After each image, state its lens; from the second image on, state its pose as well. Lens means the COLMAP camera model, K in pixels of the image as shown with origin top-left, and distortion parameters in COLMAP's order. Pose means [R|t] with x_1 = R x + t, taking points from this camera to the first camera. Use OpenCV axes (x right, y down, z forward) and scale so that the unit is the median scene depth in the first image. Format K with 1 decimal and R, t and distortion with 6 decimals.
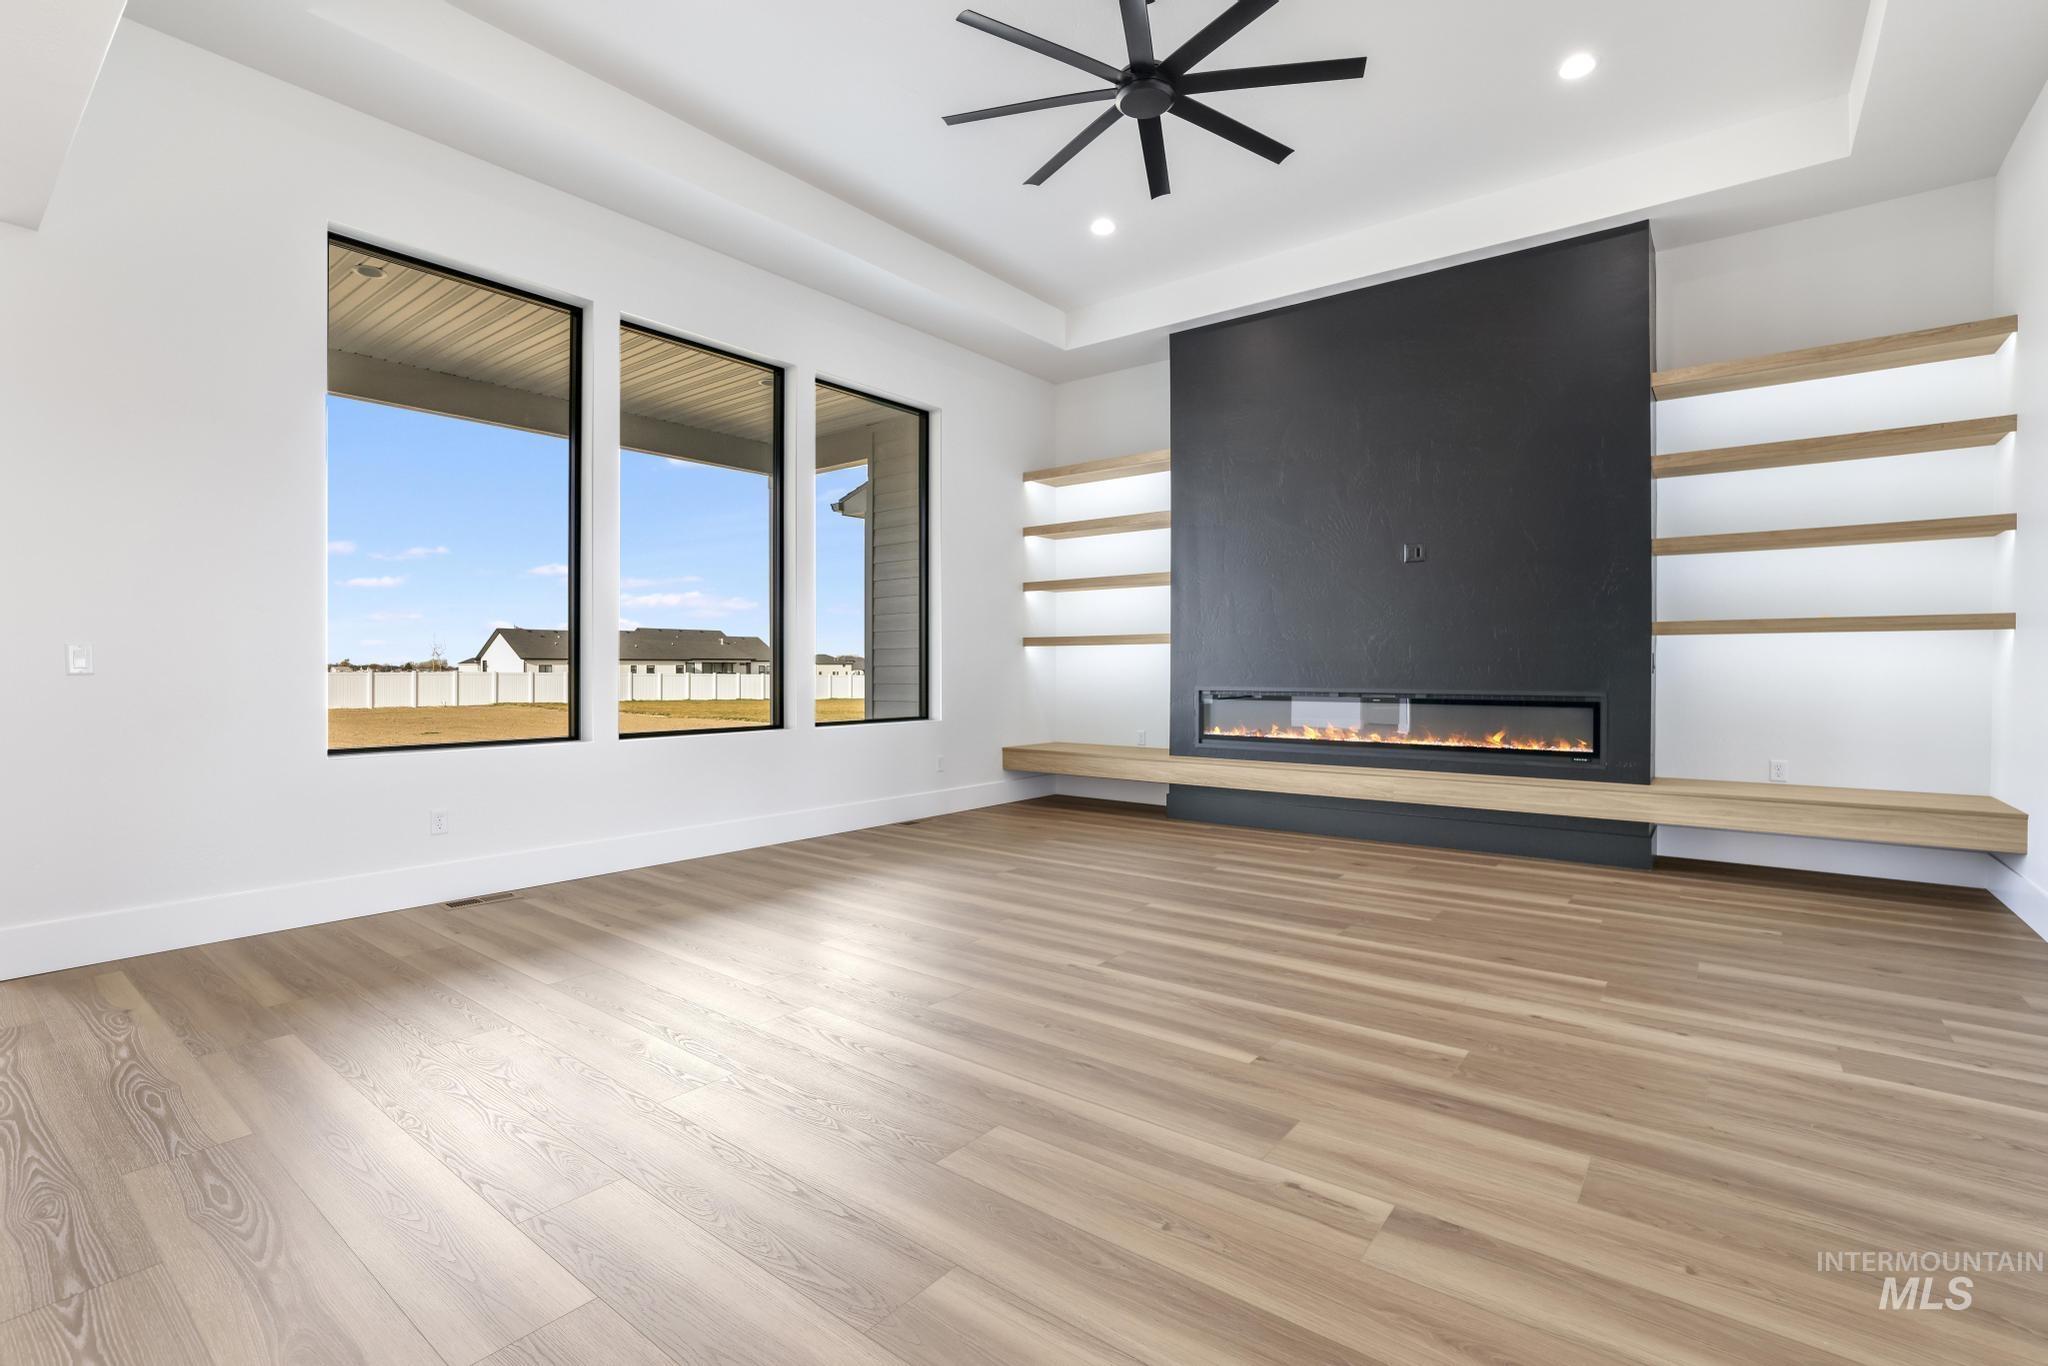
lens RADIAL K [[912.4, 0, 1014.2], [0, 912.4, 673.9], [0, 0, 1]] dist [-0.010311, 0.000367]
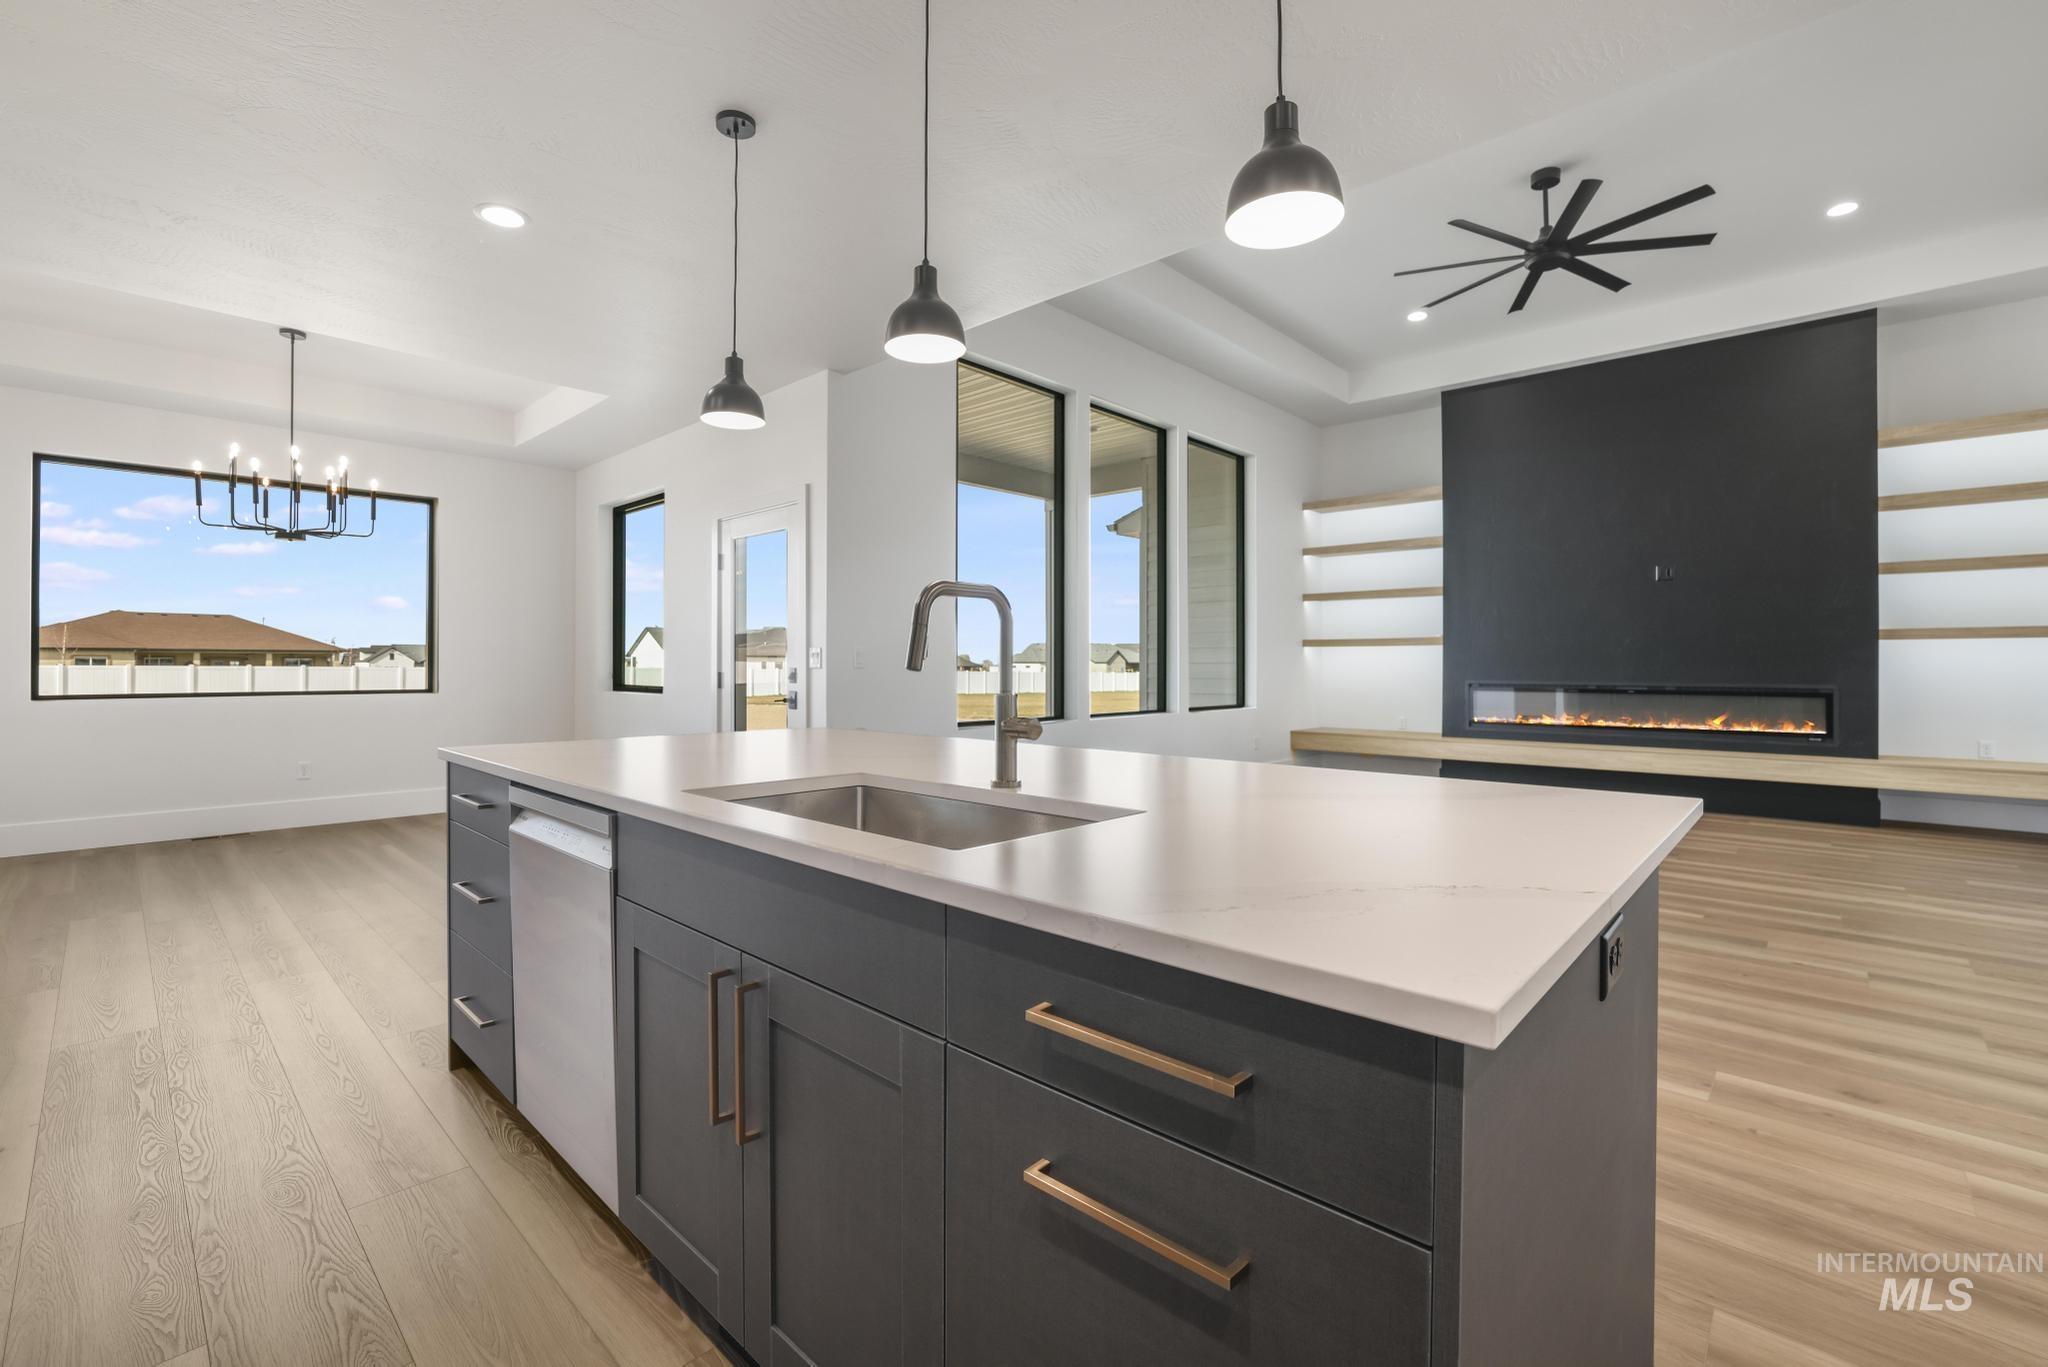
lens RADIAL K [[916.1, 0, 1017.7], [0, 916.1, 669.0], [0, 0, 1]] dist [-0.012983, 0.000465]
pose [[0.998461, 0.000277, -0.055460, -0.352978], [-0.000177, 0.999998, 0.001806, -0.003604], [0.055461, -0.001793, 0.998459, -0.266404]]
